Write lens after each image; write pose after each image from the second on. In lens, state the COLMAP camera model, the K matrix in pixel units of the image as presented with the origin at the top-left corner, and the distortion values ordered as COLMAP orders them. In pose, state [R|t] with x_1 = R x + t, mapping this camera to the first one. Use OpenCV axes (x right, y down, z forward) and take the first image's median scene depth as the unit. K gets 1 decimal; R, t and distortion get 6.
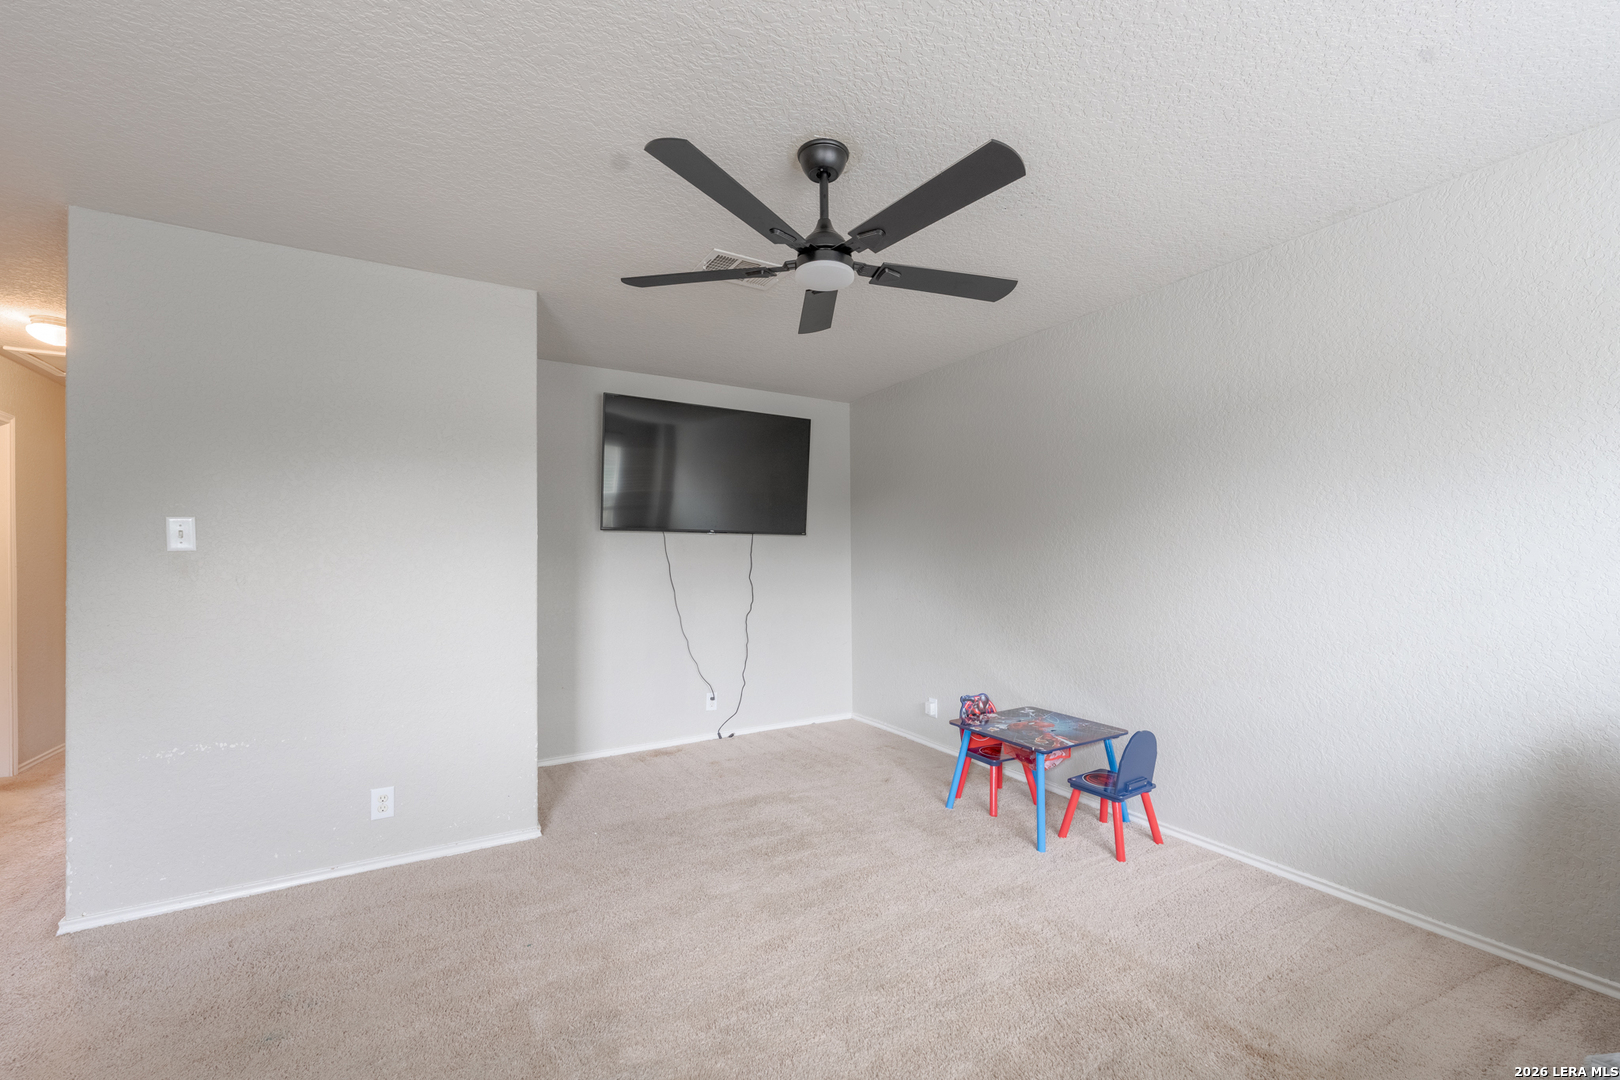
lens RADIAL K [[666.2, 0, 803.8], [0, 666.2, 554.3], [0, 0, 1]] dist [0.000282, -0.000790]
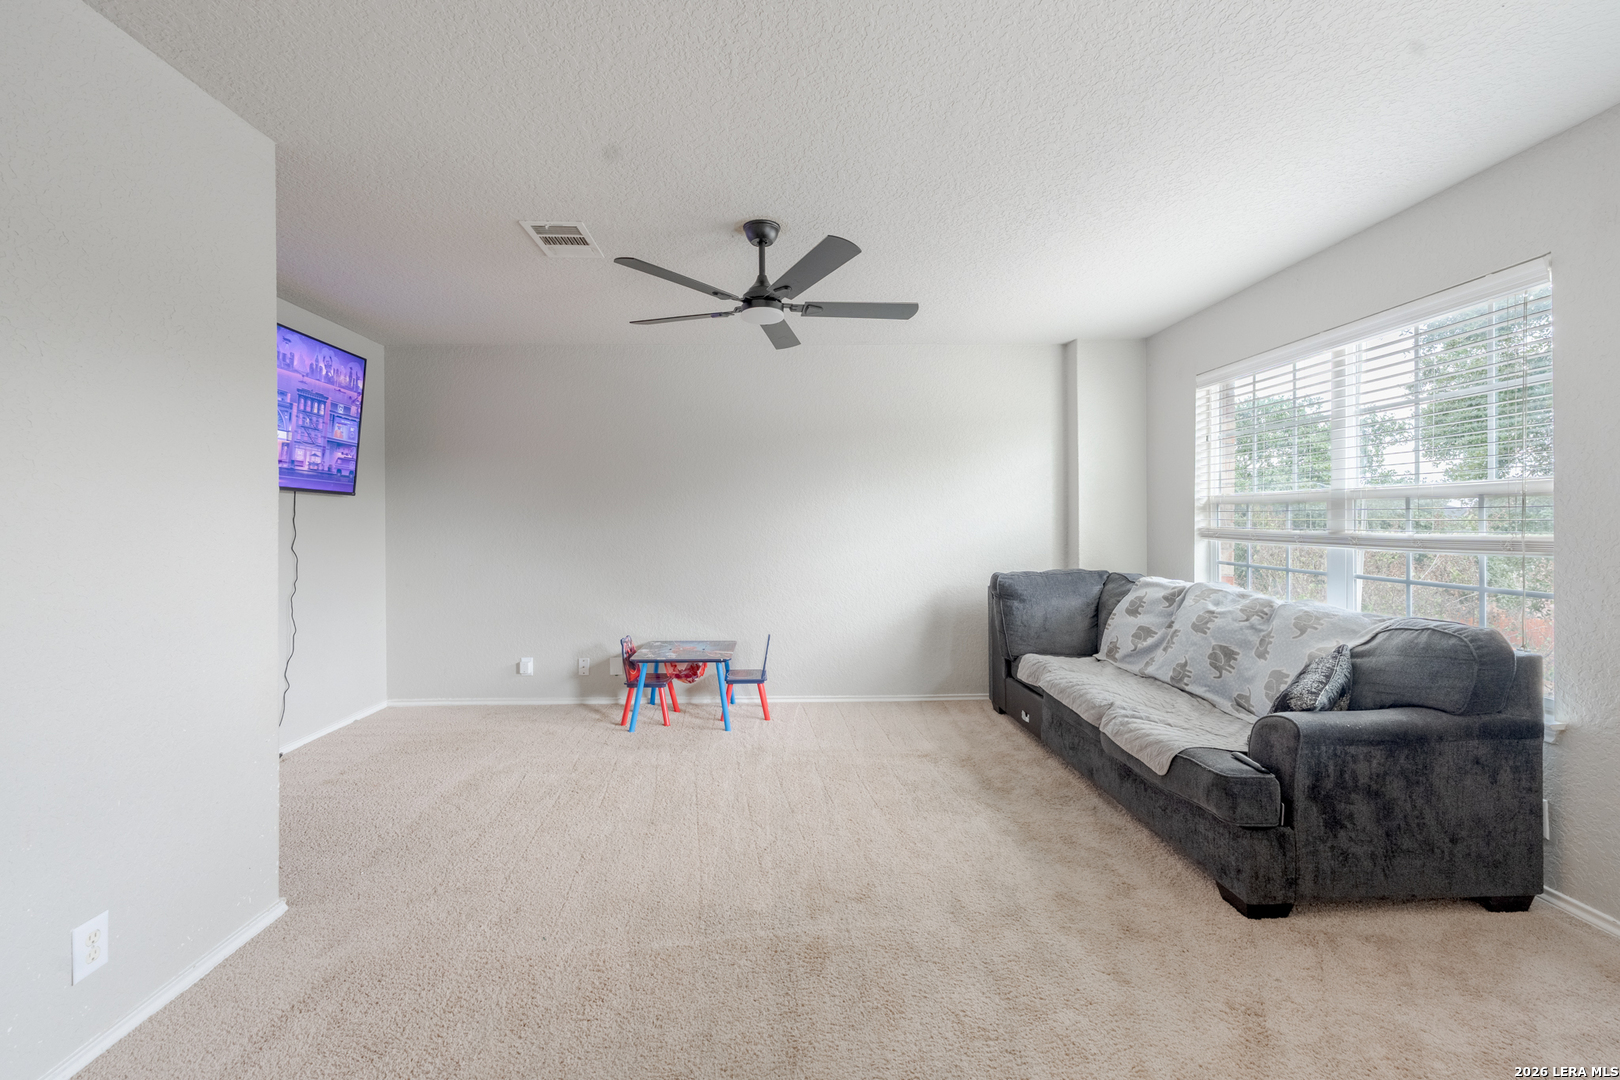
lens RADIAL K [[666.2, 0, 800.7], [0, 666.2, 526.7], [0, 0, 1]] dist [0.000282, -0.000790]
pose [[0.488968, -0.001764, 0.872300, -0.807455], [-0.001830, 0.999994, 0.003048, 0.010905], [-0.872300, -0.003087, 0.488962, 0.186476]]
